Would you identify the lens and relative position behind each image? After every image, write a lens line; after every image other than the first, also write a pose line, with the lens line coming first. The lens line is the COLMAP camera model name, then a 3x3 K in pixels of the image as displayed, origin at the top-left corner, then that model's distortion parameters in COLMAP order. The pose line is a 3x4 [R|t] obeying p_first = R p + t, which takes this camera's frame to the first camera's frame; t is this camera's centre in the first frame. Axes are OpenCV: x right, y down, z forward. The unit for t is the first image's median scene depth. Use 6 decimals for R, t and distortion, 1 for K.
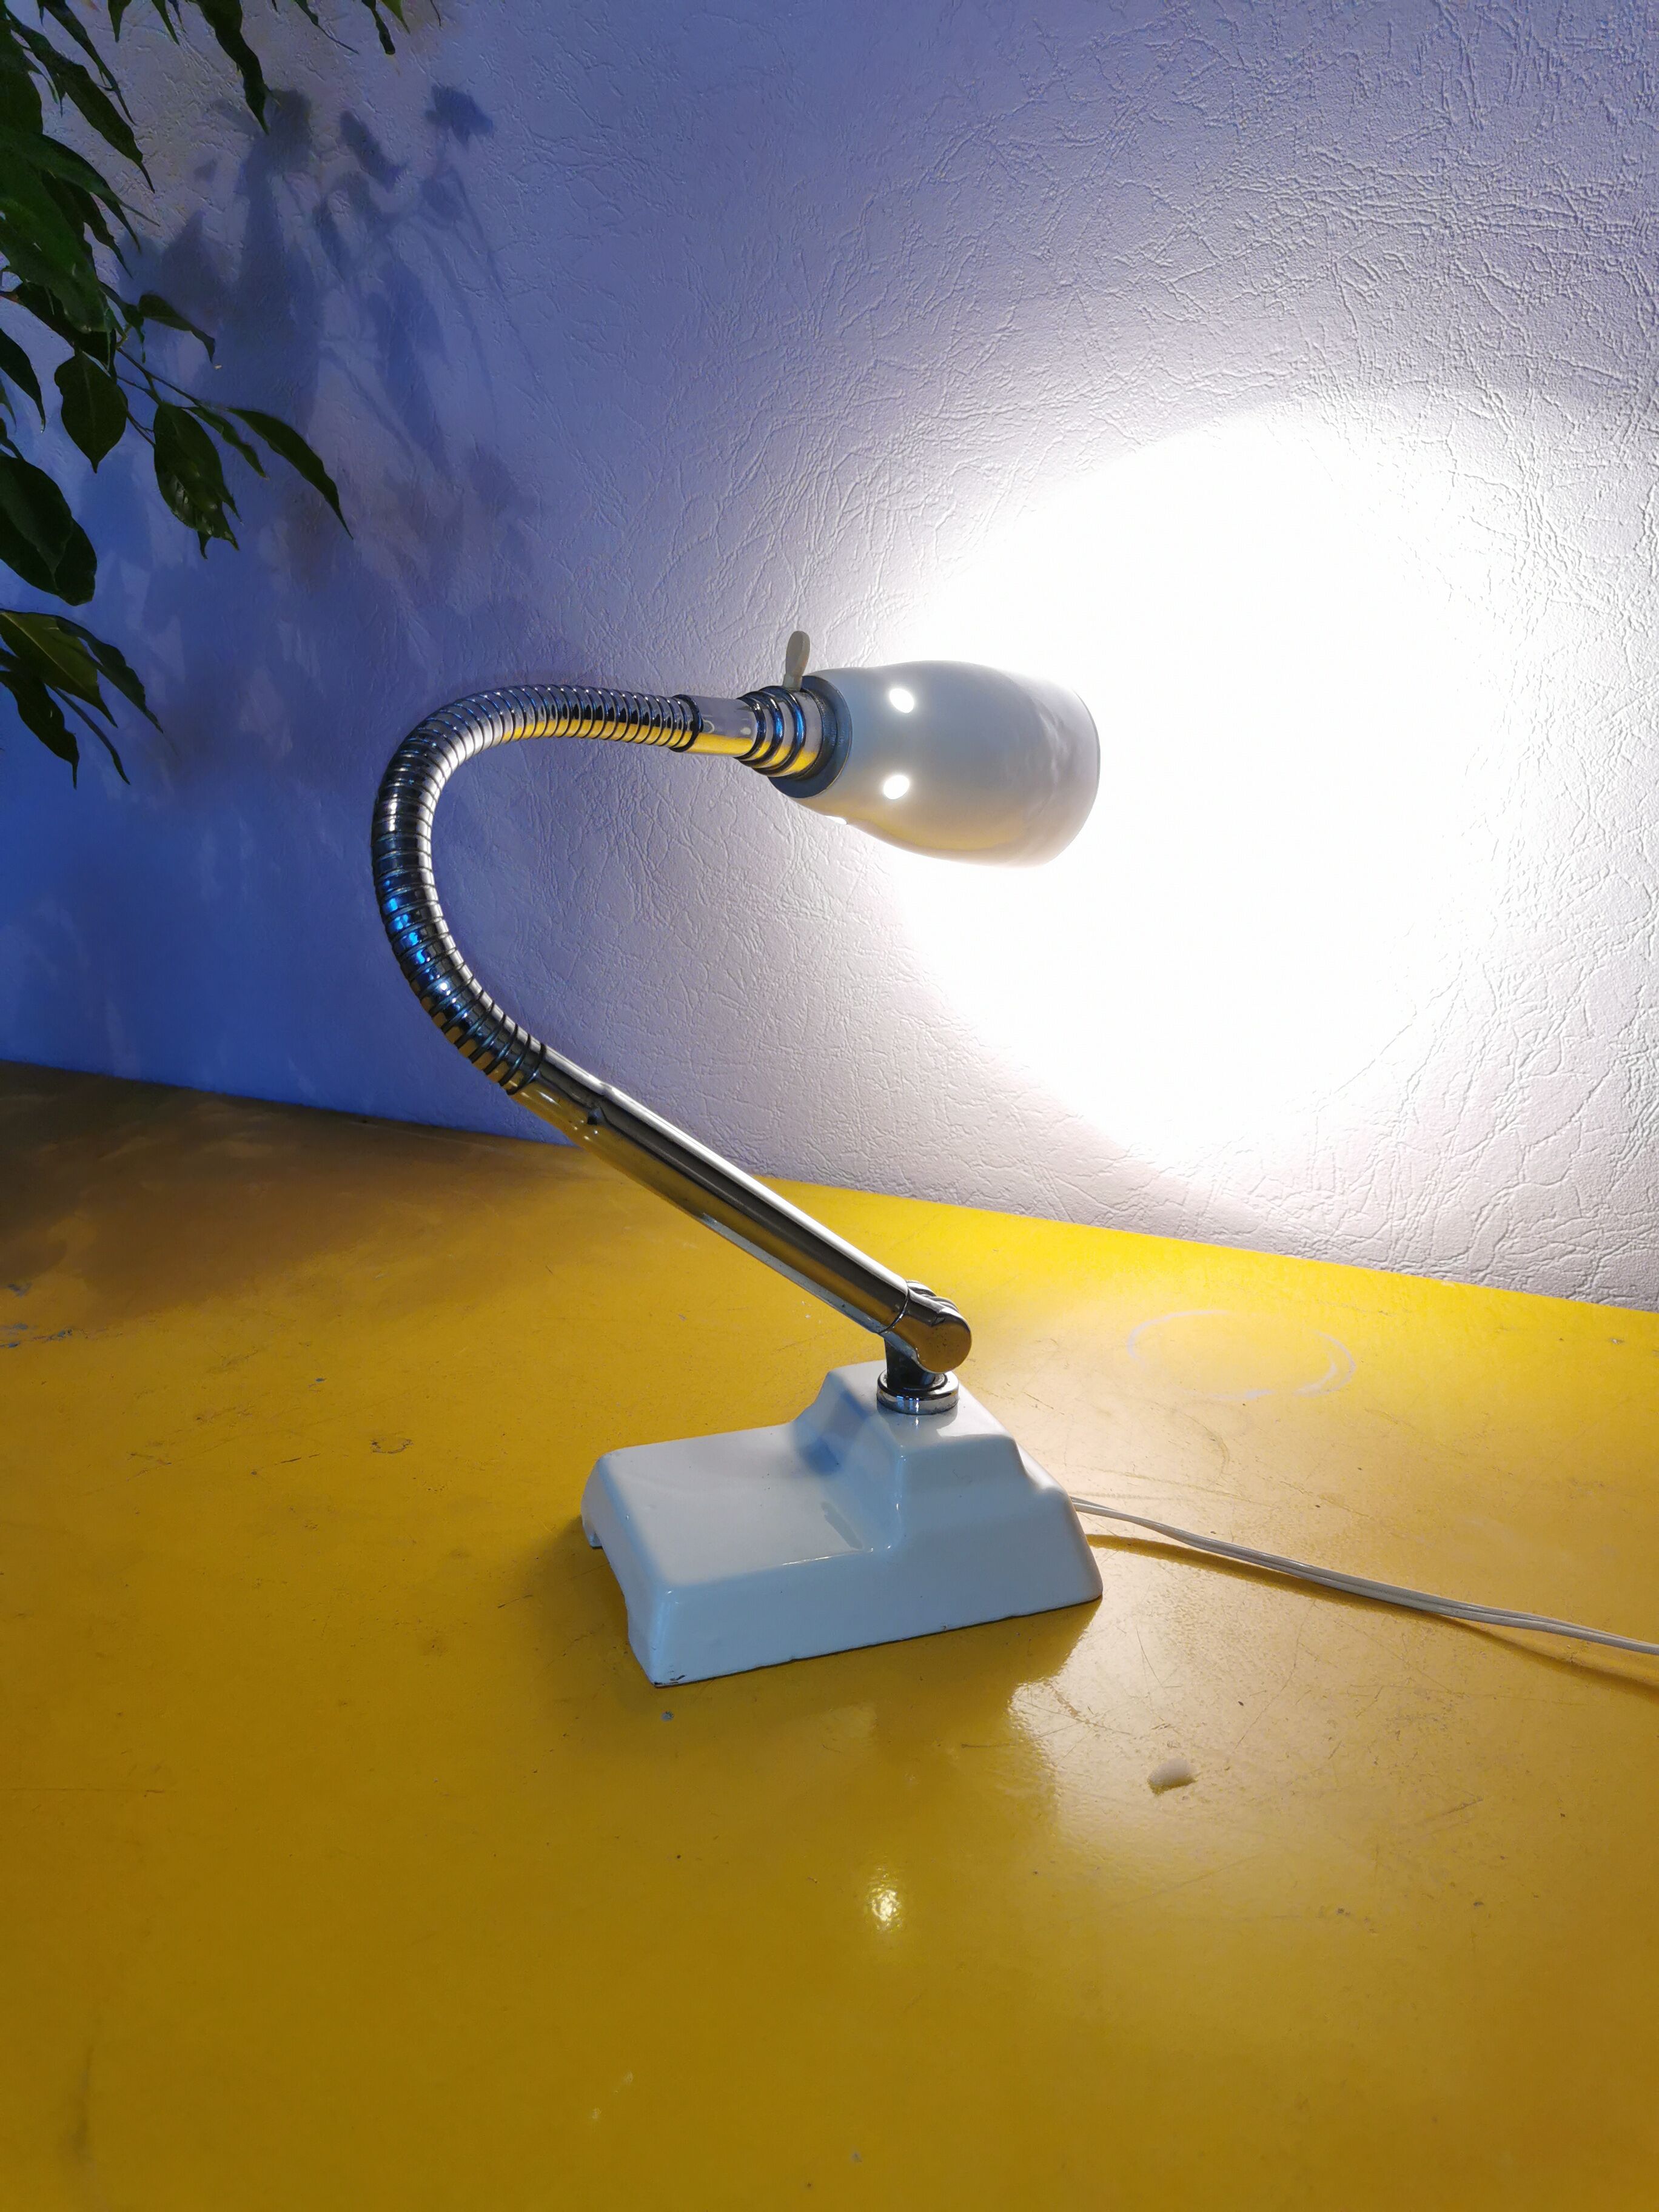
lens RADIAL K [[1751.8, 0, 831.9], [0, 1751.8, 1102.2], [0, 0, 1]] dist [0.021789, -0.014453]
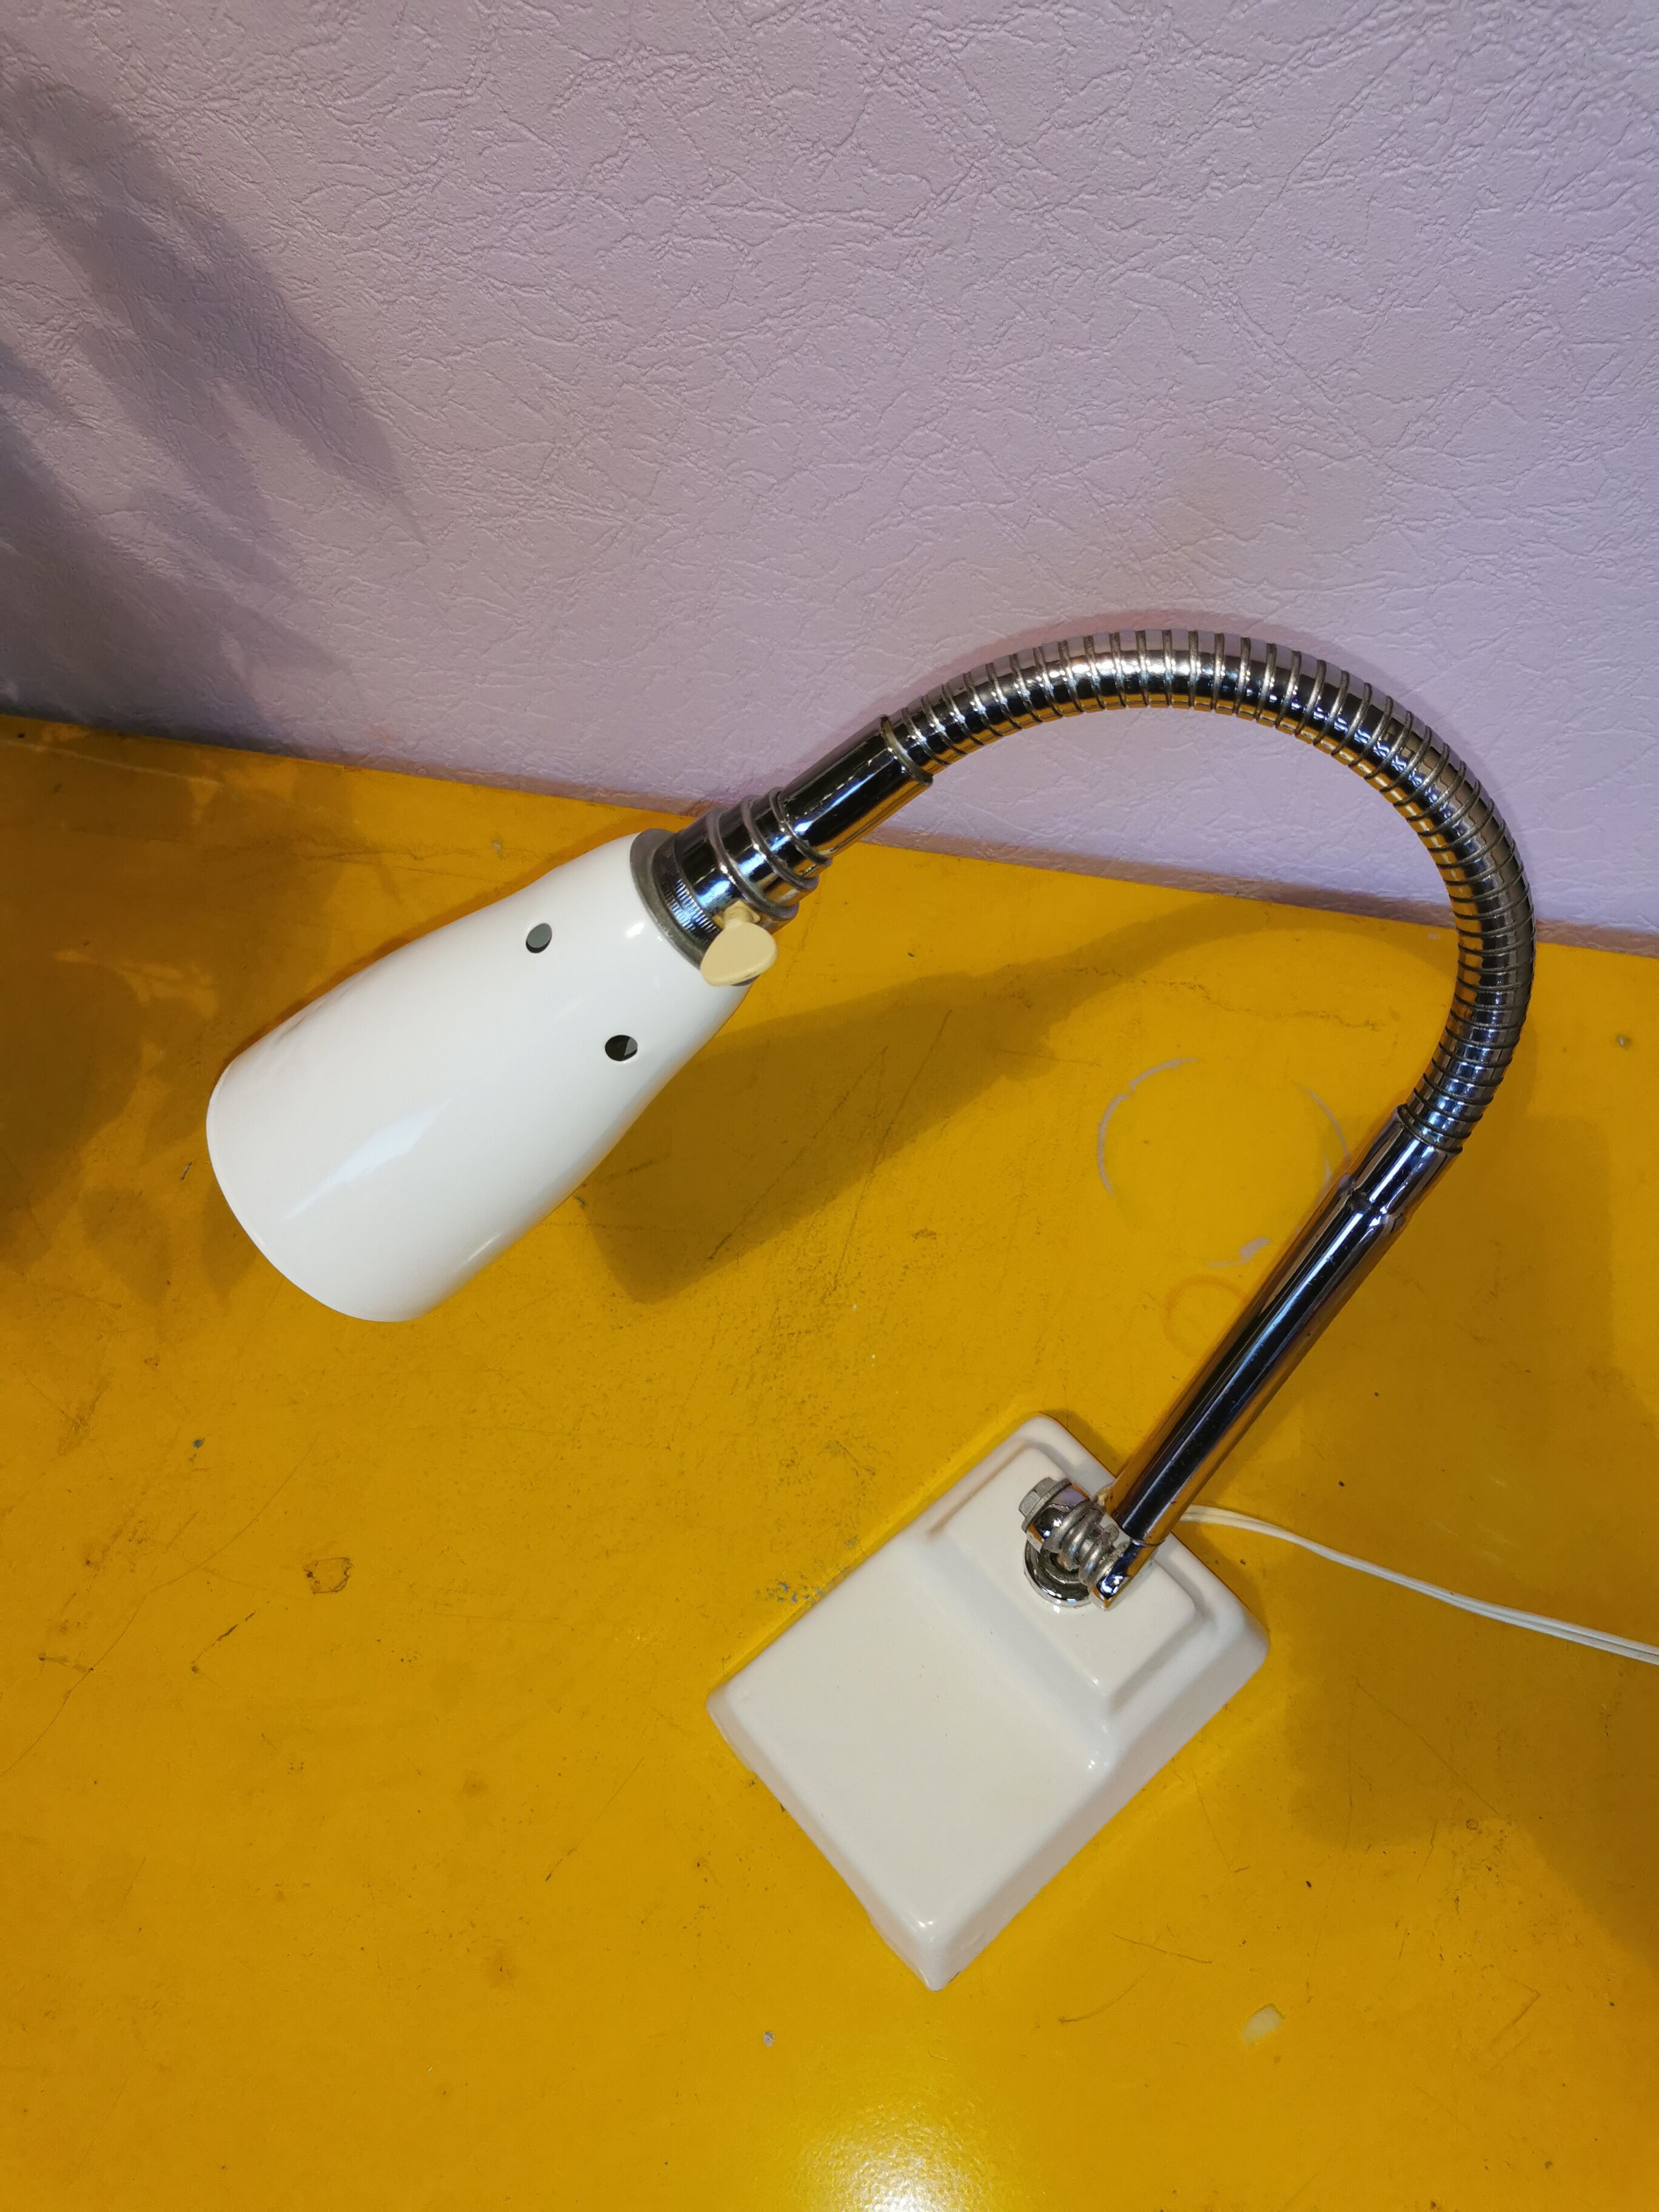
lens RADIAL K [[1751.8, 0, 839.2], [0, 1751.8, 1117.3], [0, 0, 1]] dist [0.021789, -0.014453]
pose [[0.978885, -0.189262, 0.077230, -0.017897], [0.088752, 0.733858, 0.673480, -0.401251], [-0.184140, -0.652405, 0.735160, 0.330541]]
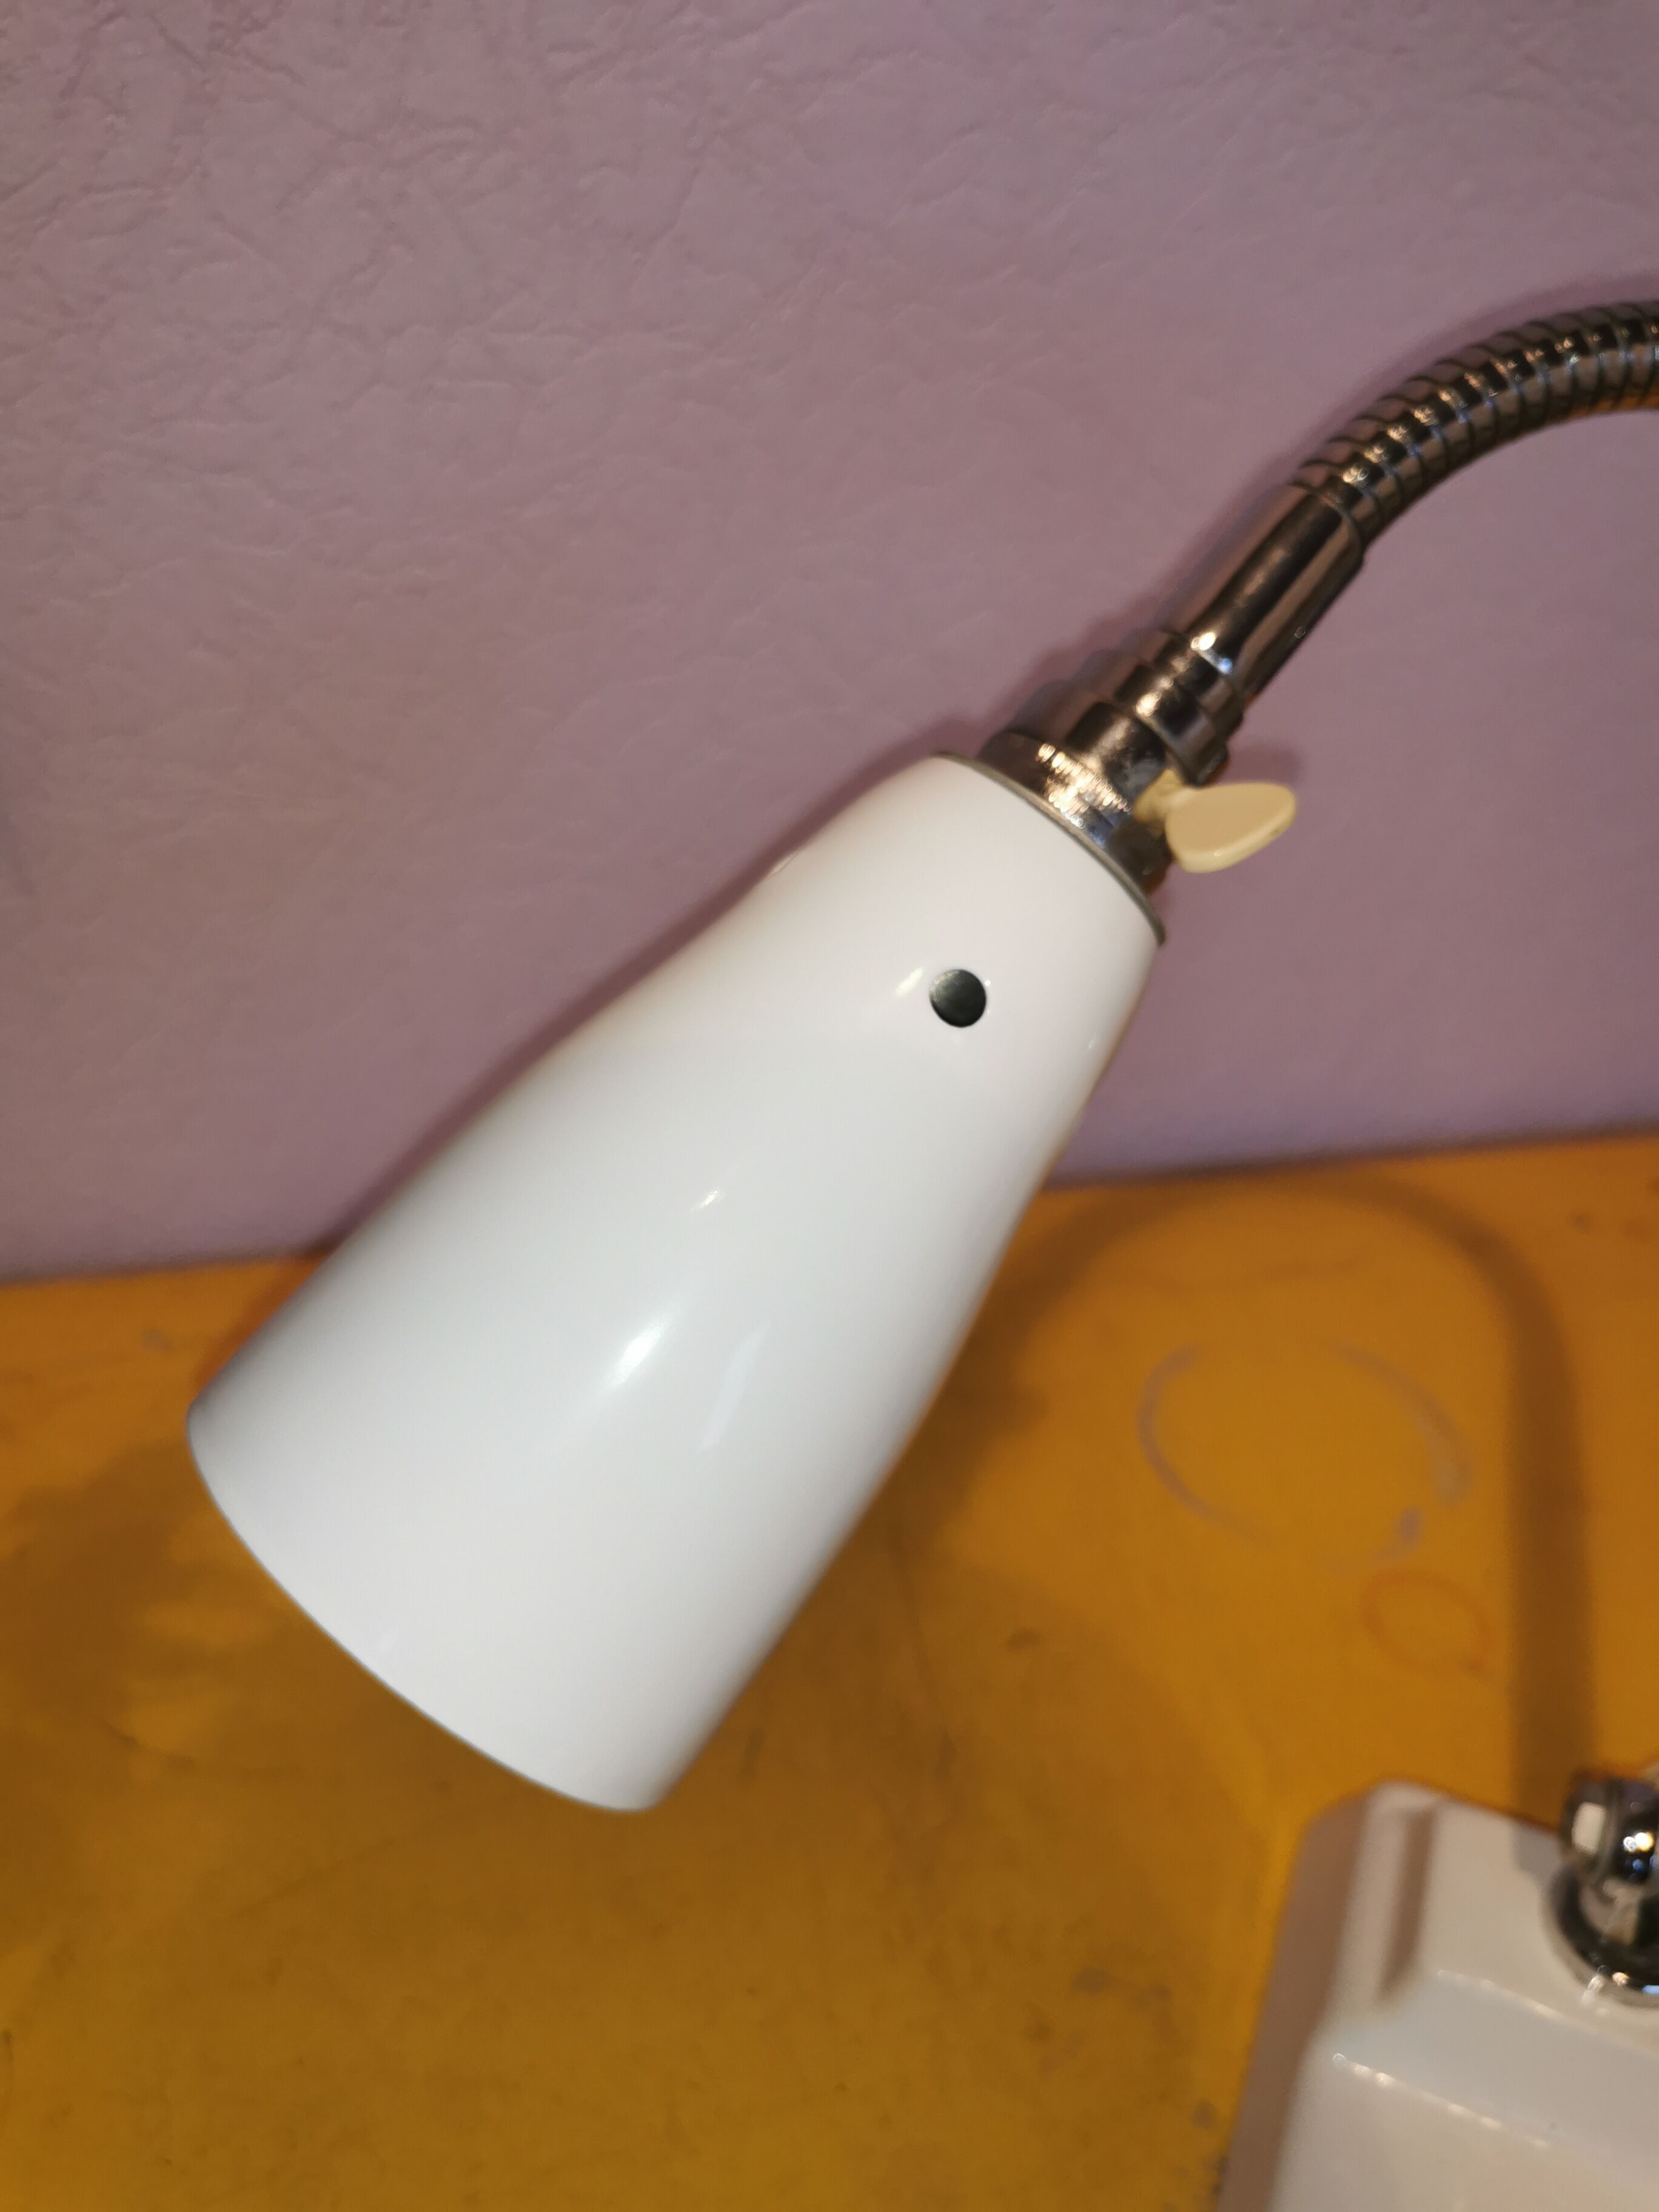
lens RADIAL K [[1751.8, 0, 829.4], [0, 1751.8, 1076.9], [0, 0, 1]] dist [0.021789, -0.014453]
pose [[0.793854, -0.289090, 0.534998, -0.195014], [0.111058, 0.933901, 0.339846, -0.195527], [-0.597881, -0.210372, 0.773487, 0.507939]]
